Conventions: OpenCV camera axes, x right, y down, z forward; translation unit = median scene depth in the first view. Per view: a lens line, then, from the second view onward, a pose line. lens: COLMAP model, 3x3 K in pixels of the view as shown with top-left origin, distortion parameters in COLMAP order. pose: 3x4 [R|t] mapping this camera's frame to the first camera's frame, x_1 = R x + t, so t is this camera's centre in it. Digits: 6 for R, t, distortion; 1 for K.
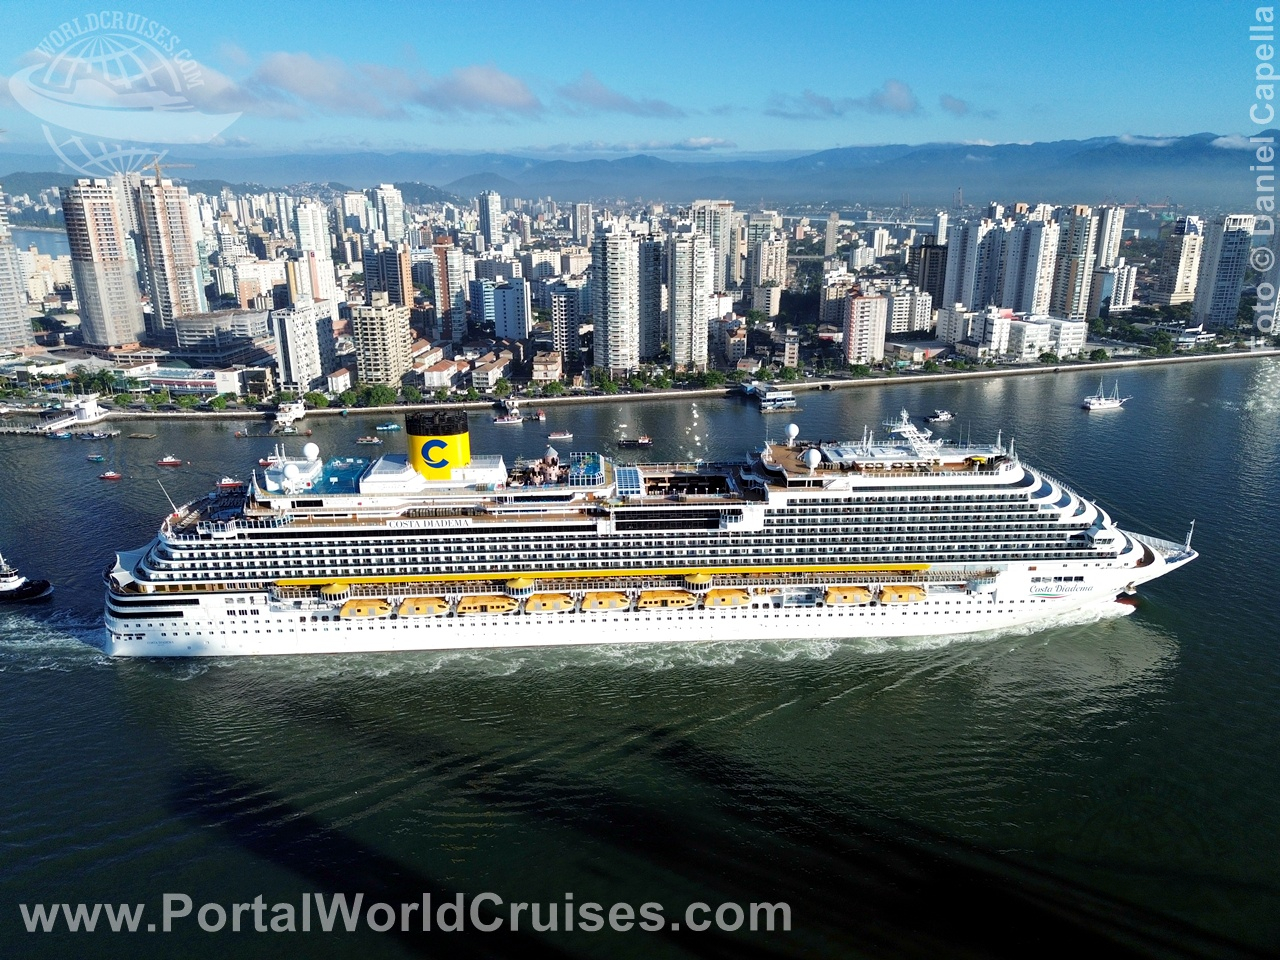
lens RADIAL K [[901.1, 0, 640.0], [0, 901.1, 480.0], [0, 0, 1]] dist [0.062739, -0.051932]
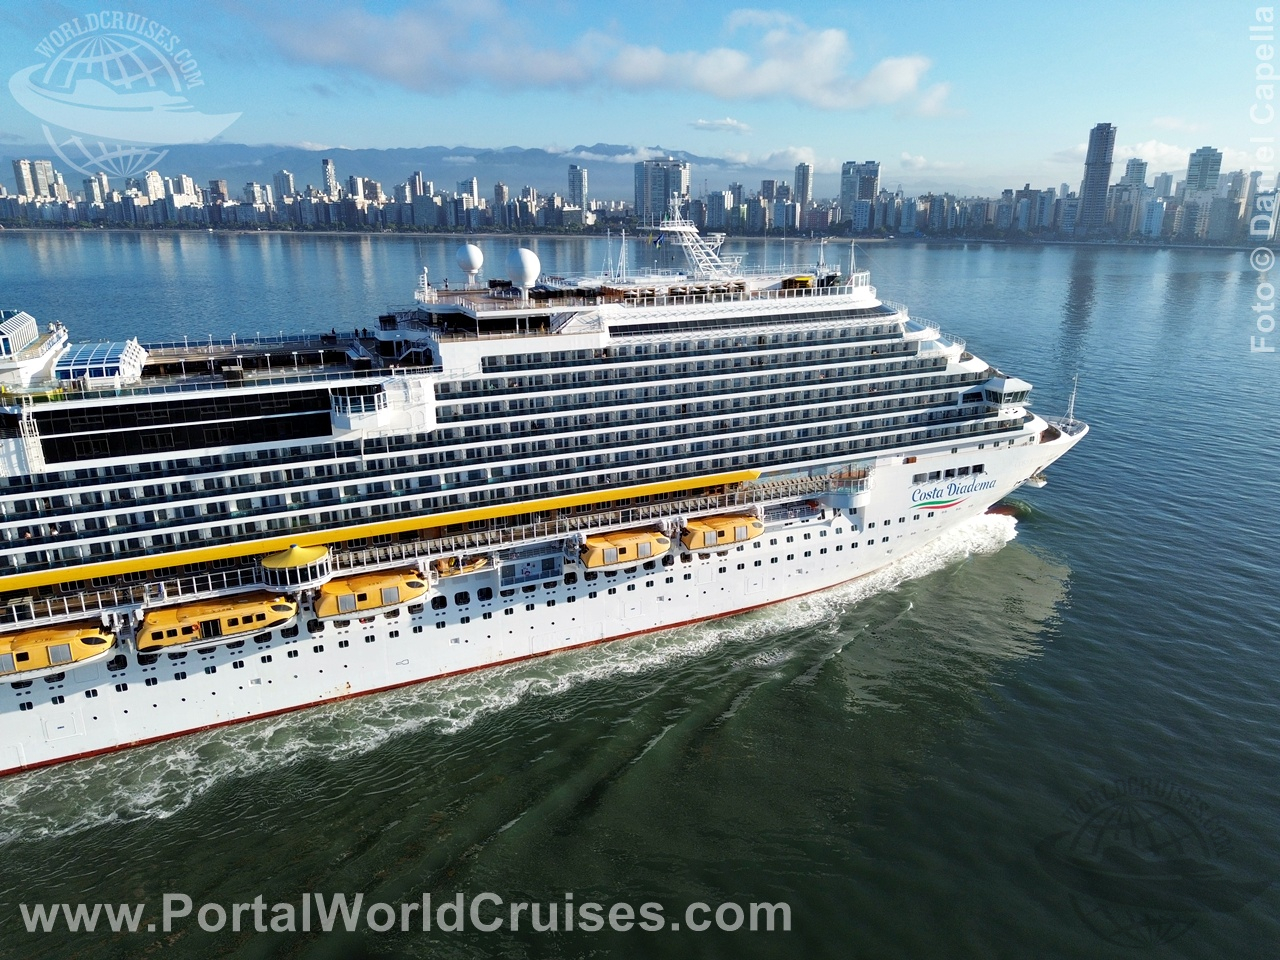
lens RADIAL K [[901.1, 0, 640.0], [0, 901.1, 480.0], [0, 0, 1]] dist [0.062739, -0.051932]
pose [[0.927603, -0.112292, 0.356290, 0.066696], [0.124482, 0.992156, -0.011393, 0.097800], [-0.352216, 0.054920, 0.934306, 0.538741]]
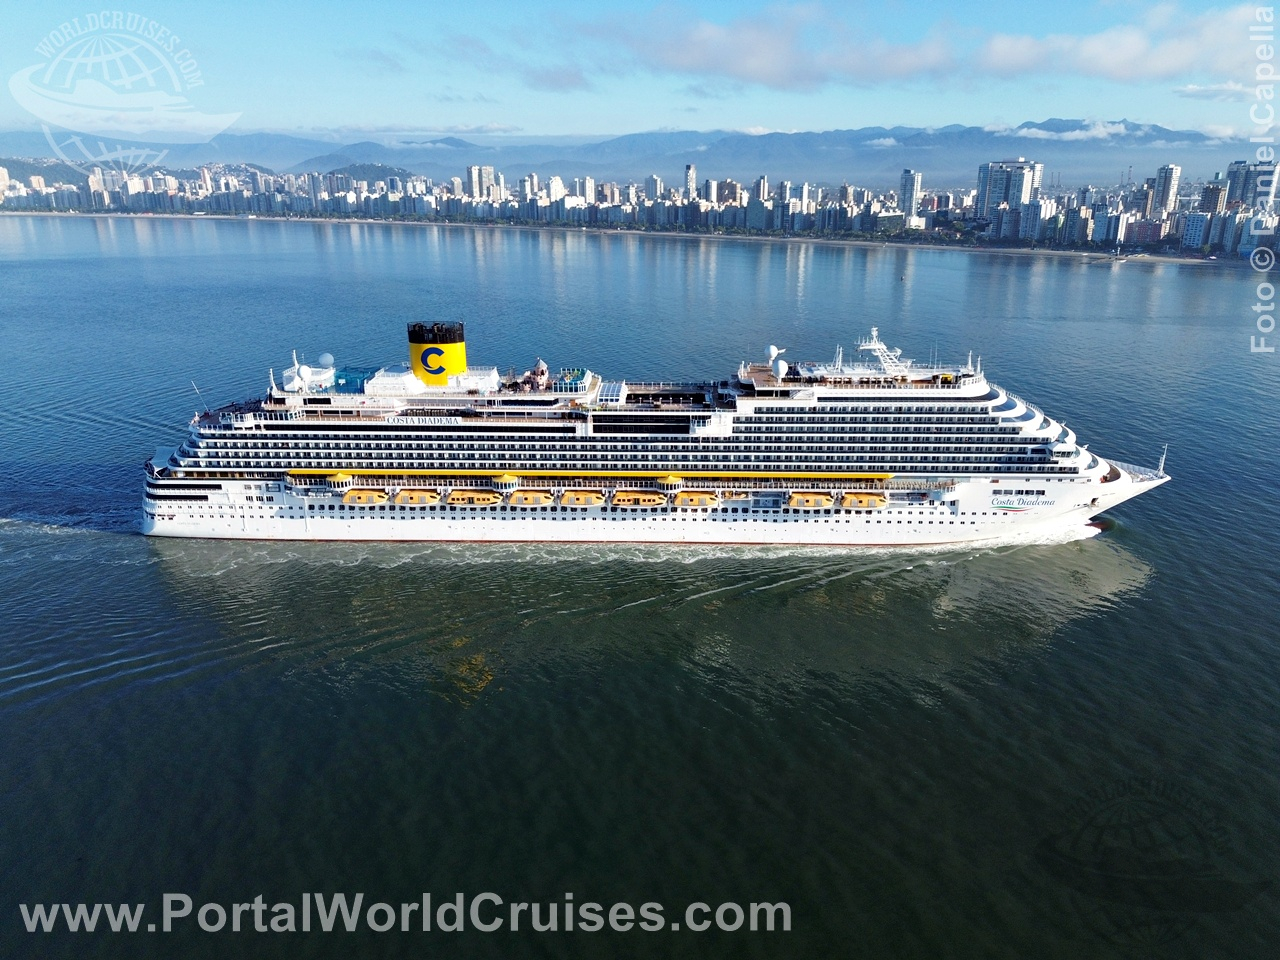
lens RADIAL K [[901.1, 0, 640.0], [0, 901.1, 480.0], [0, 0, 1]] dist [0.062739, -0.051932]
pose [[0.995954, 0.025823, -0.086071, 0.121517], [-0.026508, 0.999625, -0.006825, 0.116774], [0.085863, 0.009079, 0.996266, -0.068194]]
